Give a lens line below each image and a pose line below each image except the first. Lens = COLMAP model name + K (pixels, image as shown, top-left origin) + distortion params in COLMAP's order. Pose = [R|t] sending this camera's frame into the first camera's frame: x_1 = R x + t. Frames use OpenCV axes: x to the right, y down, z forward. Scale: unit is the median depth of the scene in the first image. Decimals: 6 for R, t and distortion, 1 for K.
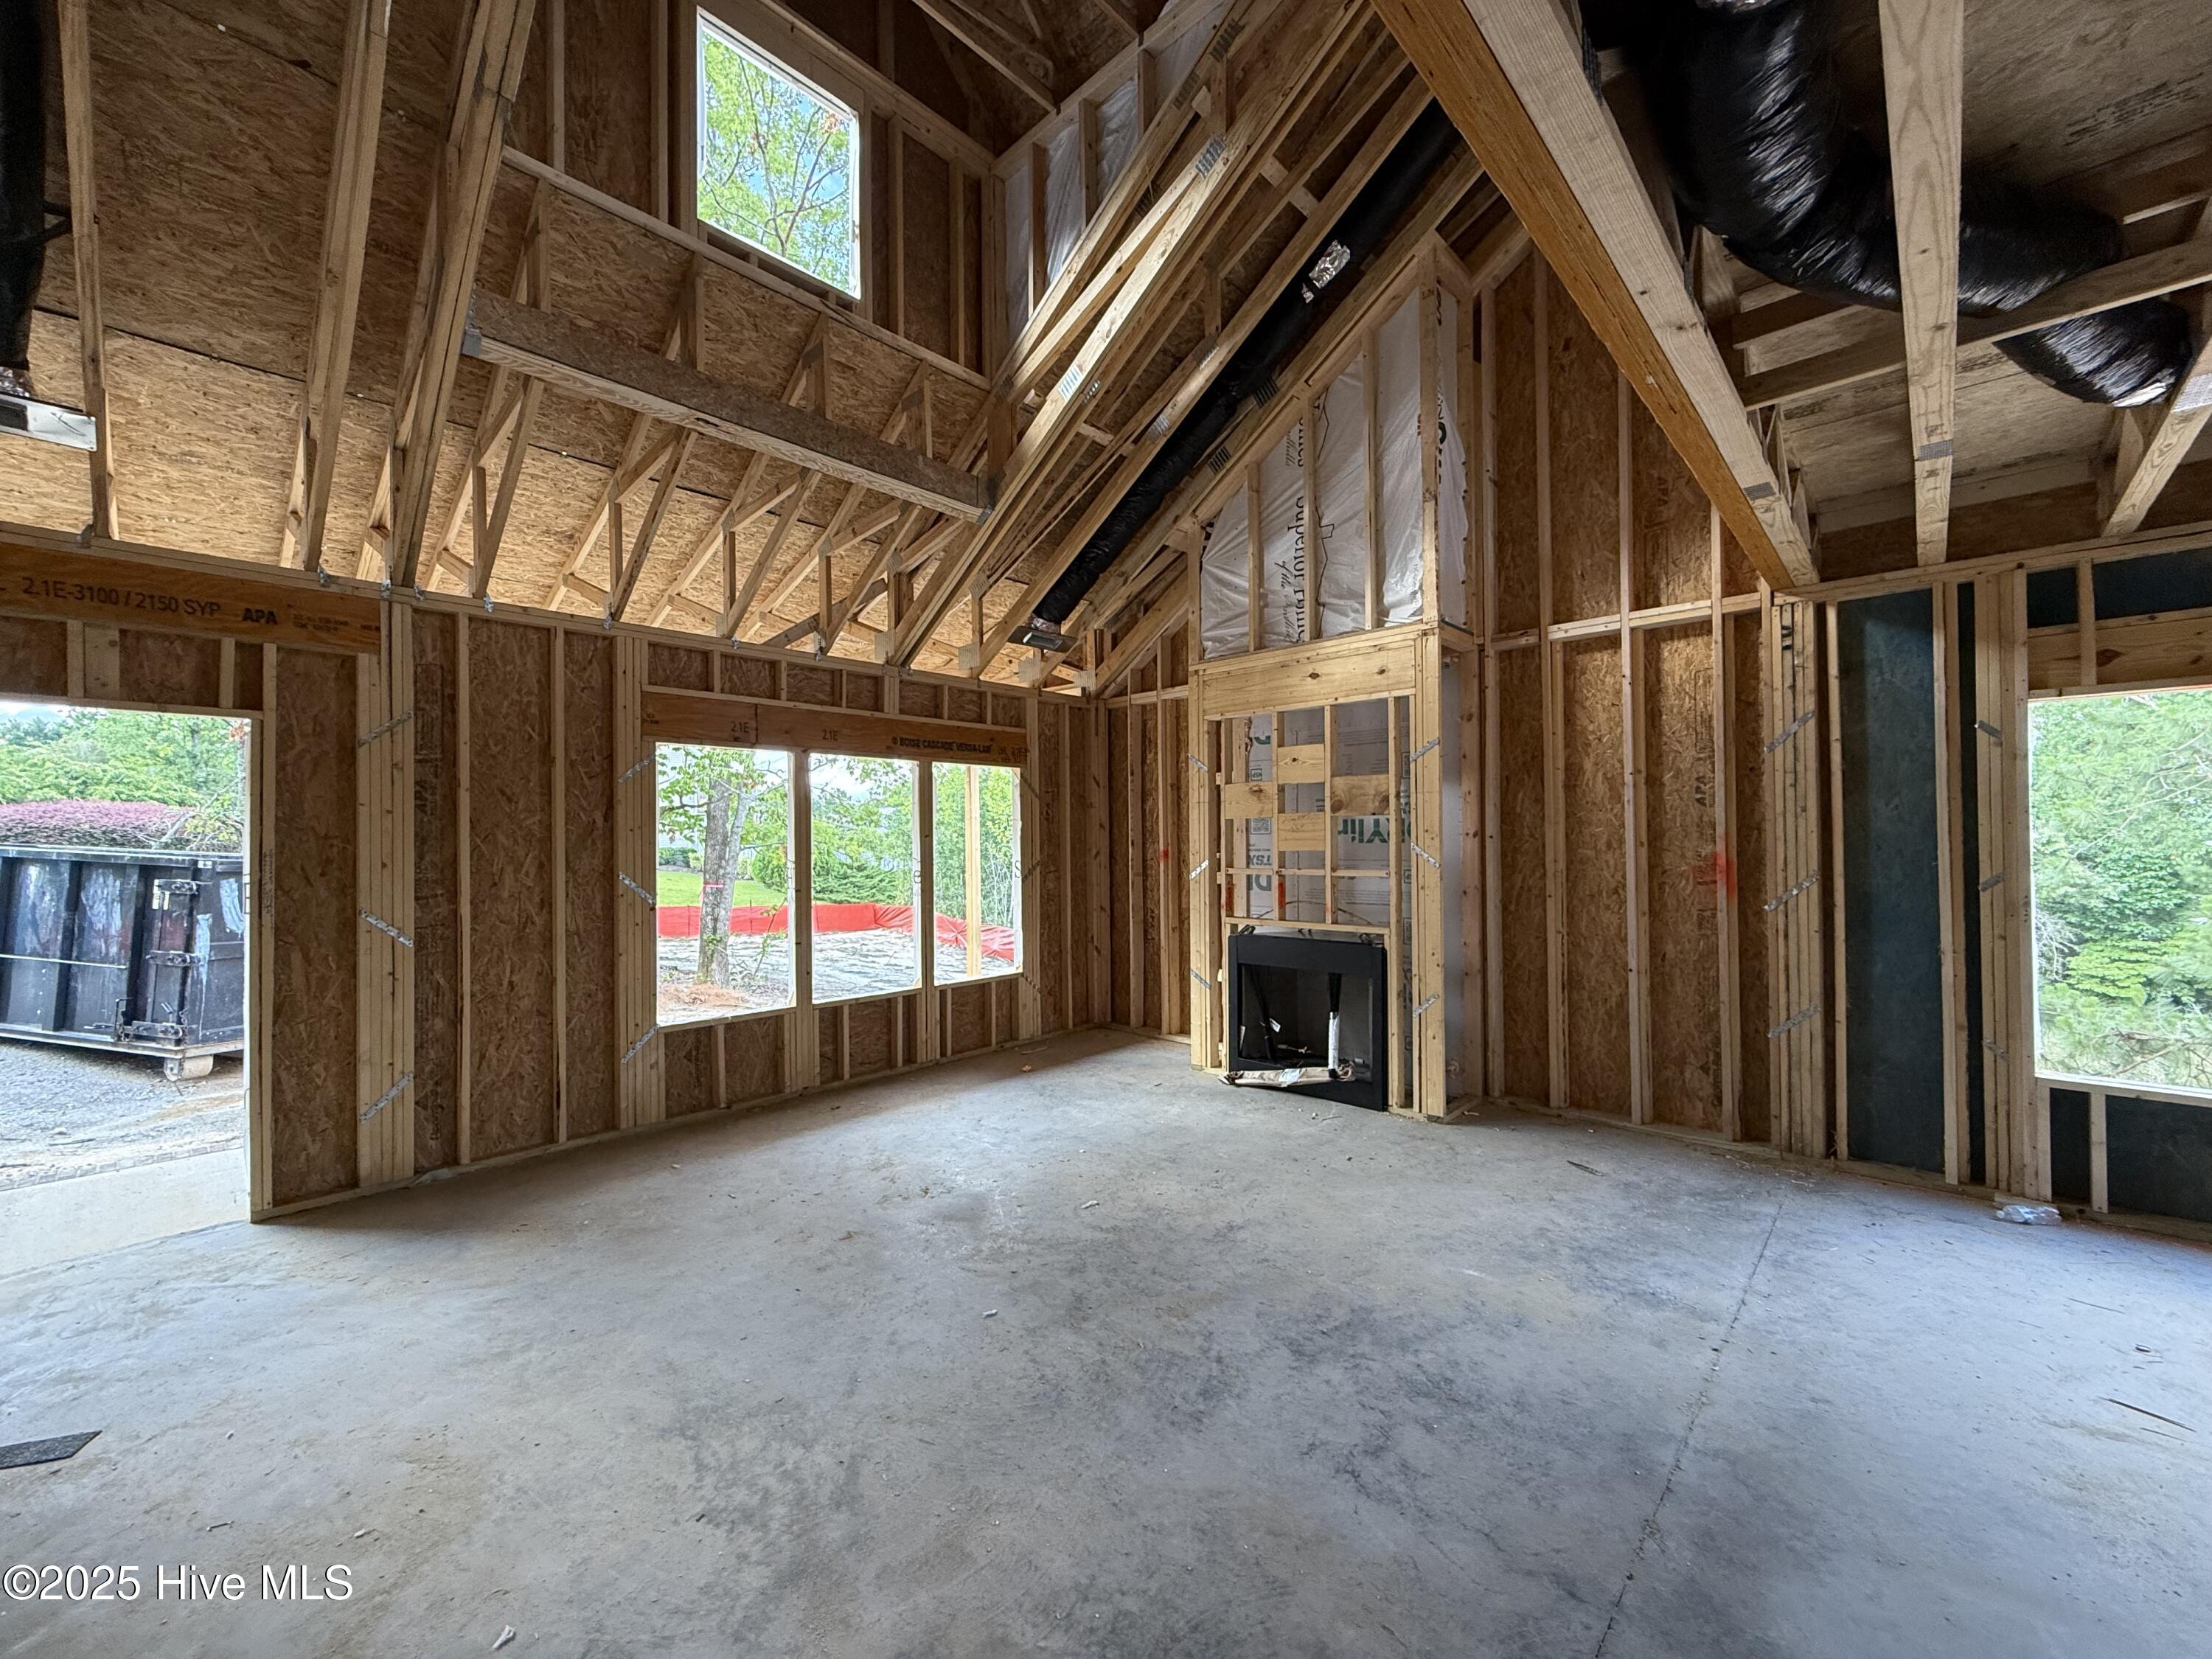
lens RADIAL K [[885.2, 0, 1107.6], [0, 885.2, 831.5], [0, 0, 1]] dist [-0.004818, 0.000658]
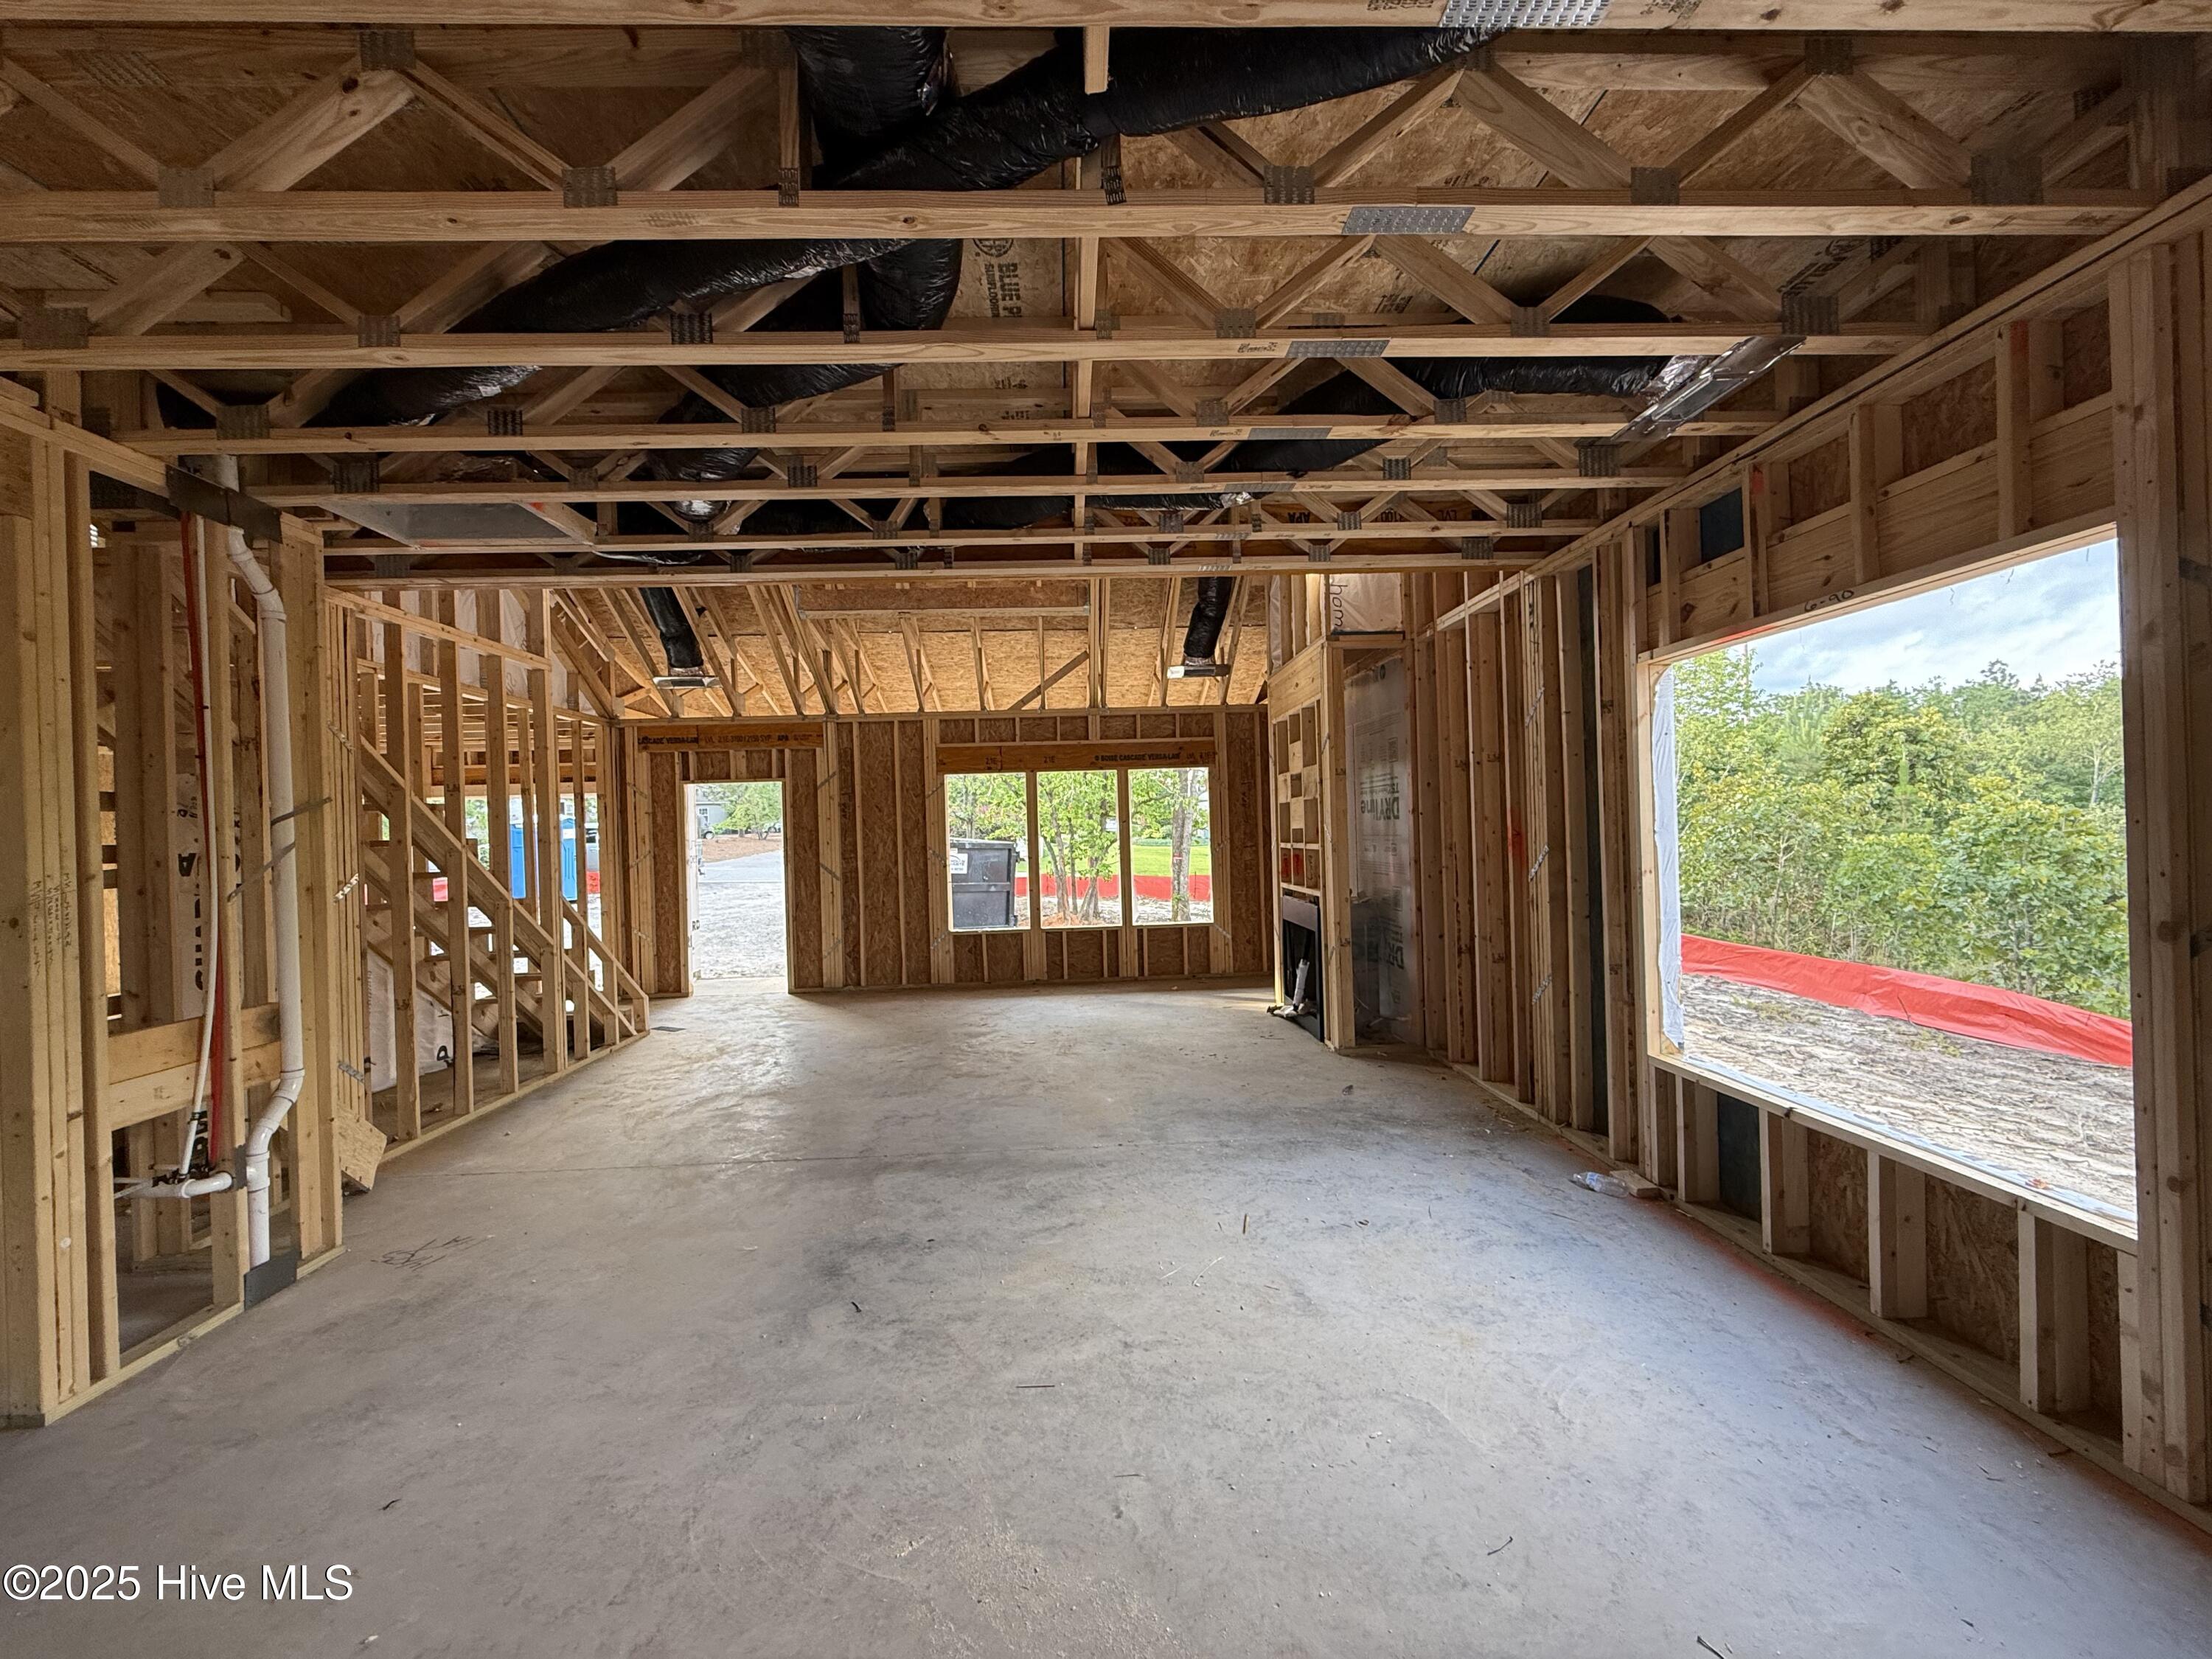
lens RADIAL K [[885.2, 0, 1097.0], [0, 885.2, 832.6], [0, 0, 1]] dist [-0.004818, 0.000658]
pose [[0.713169, -0.012504, -0.700881, 1.021022], [0.032138, 0.999373, 0.014872, 0.000517], [0.700255, -0.033131, 0.713123, -0.082506]]
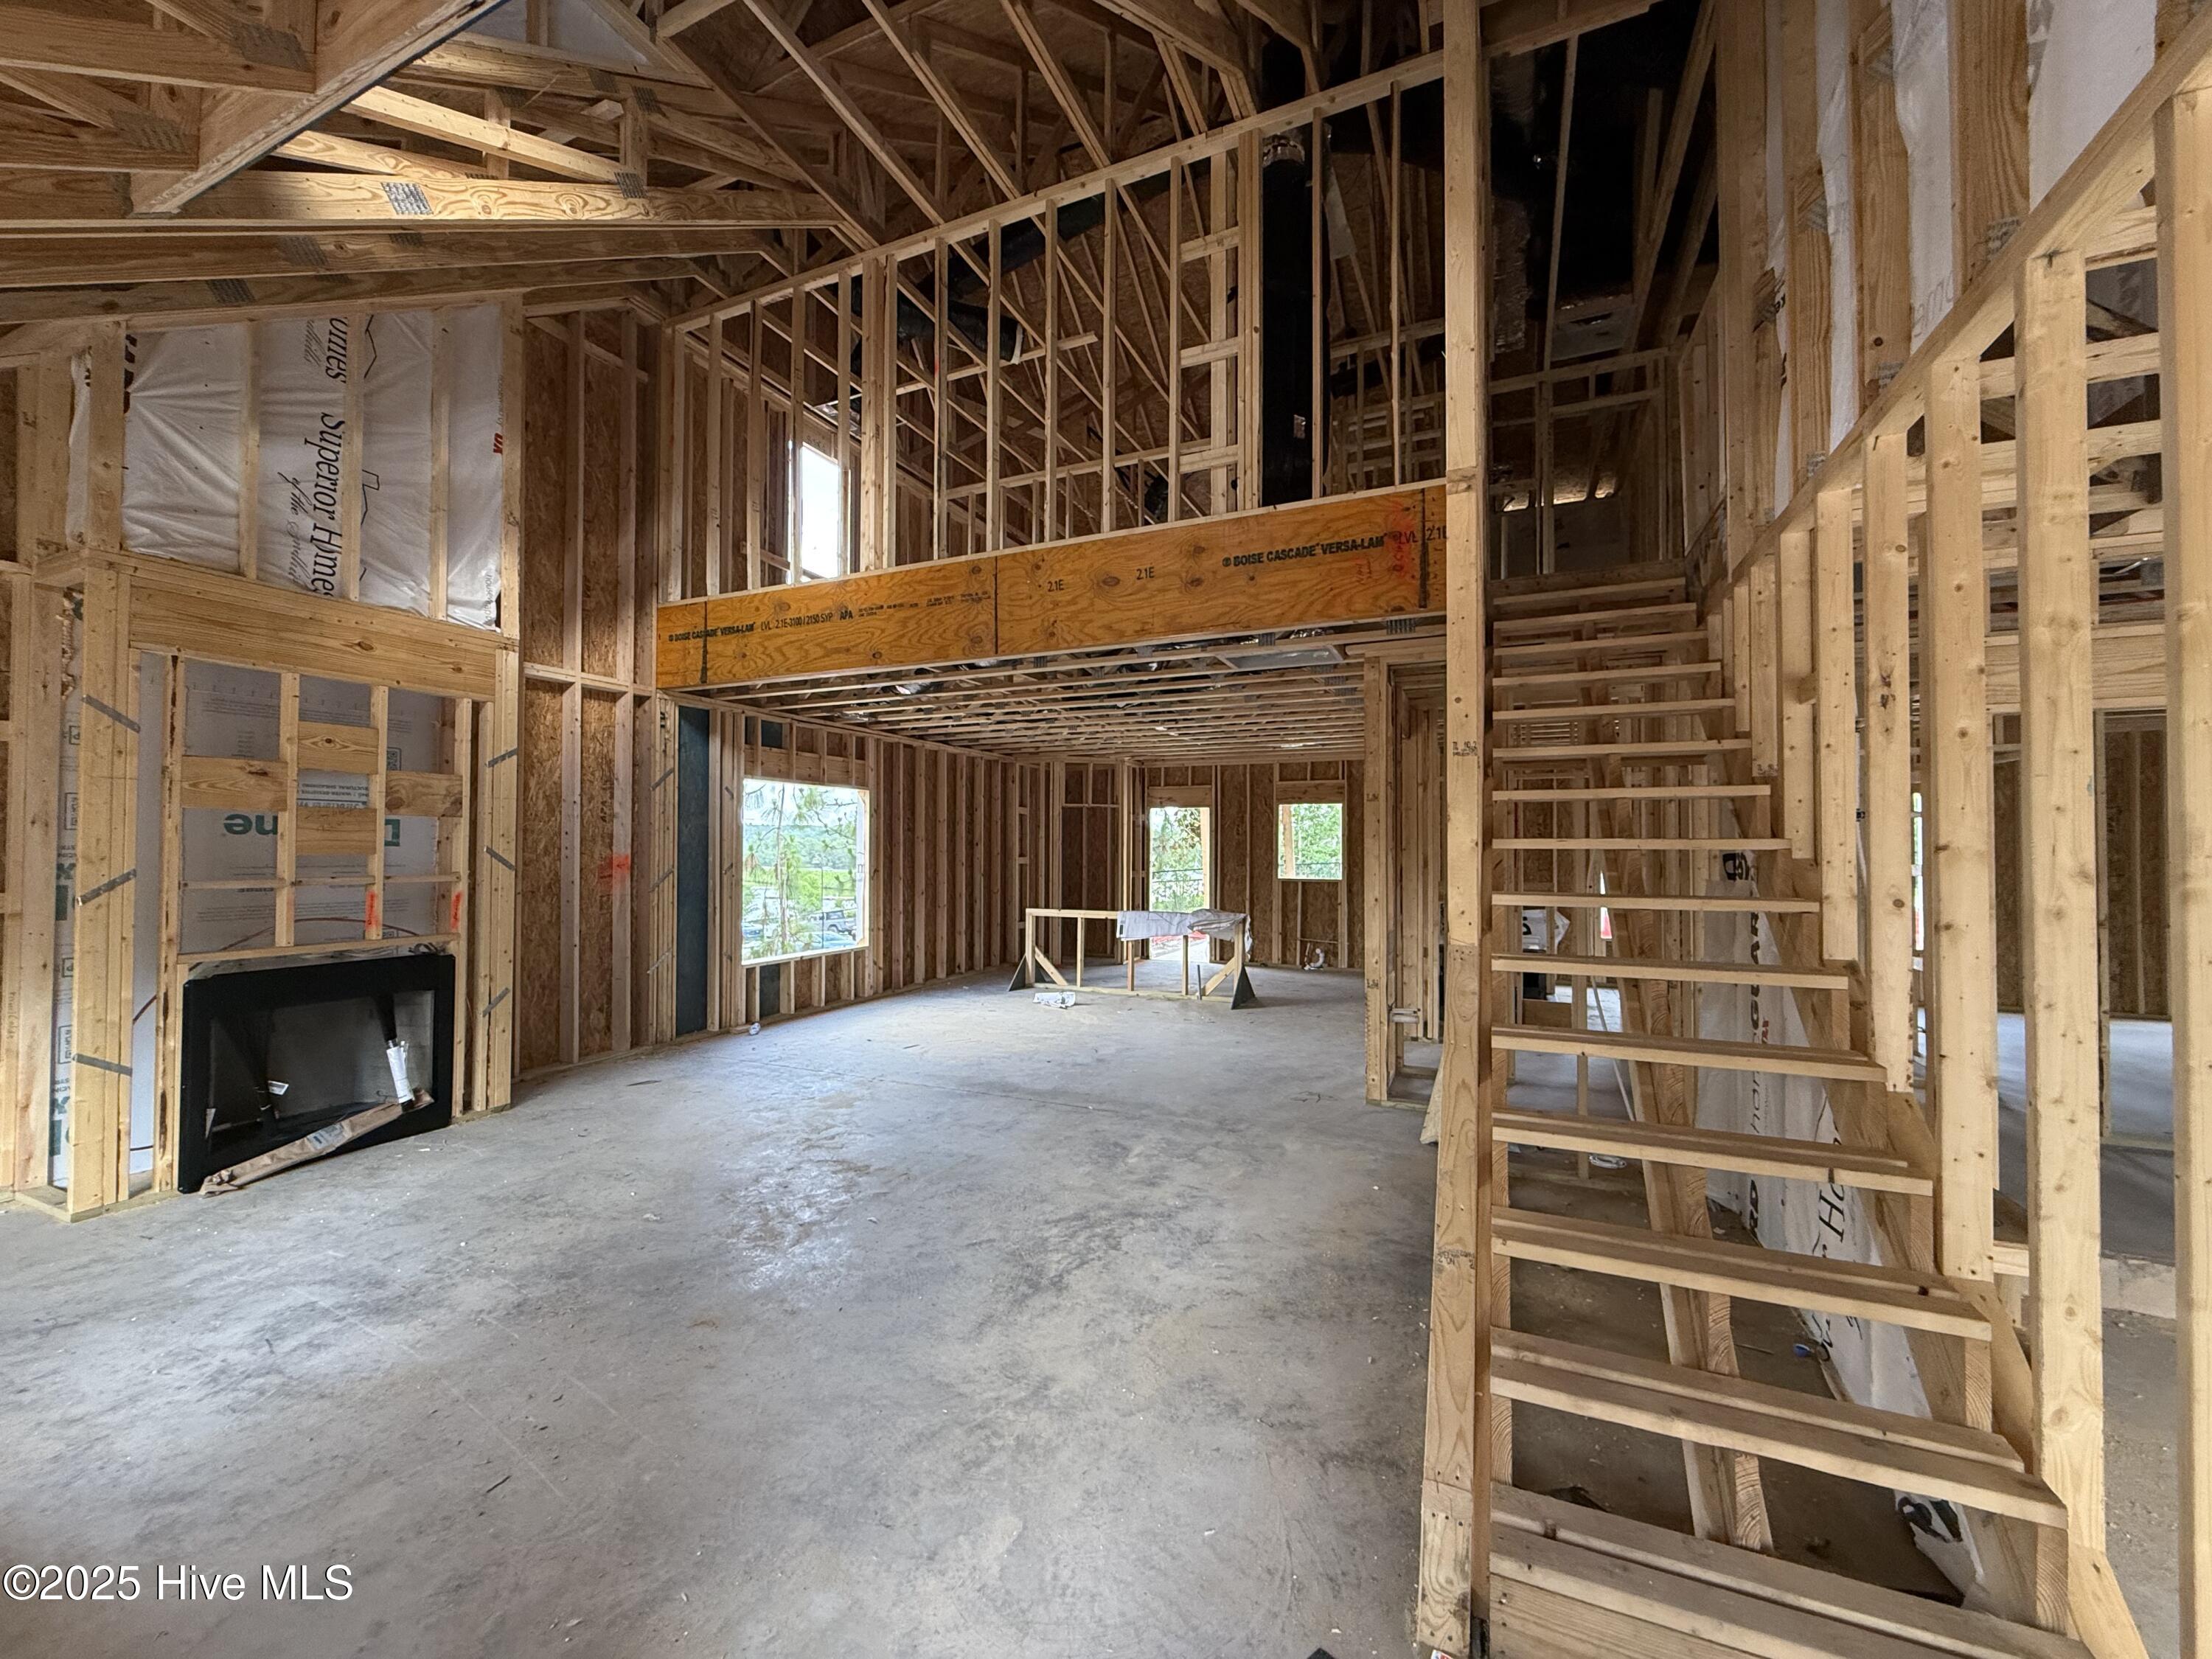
lens RADIAL K [[885.2, 0, 1104.0], [0, 885.2, 836.6], [0, 0, 1]] dist [-0.004818, 0.000658]
pose [[-0.334530, 0.019837, 0.942176, -0.892173], [-0.011472, 0.999619, -0.025119, 0.019633], [-0.942315, -0.019212, -0.334175, 0.699035]]
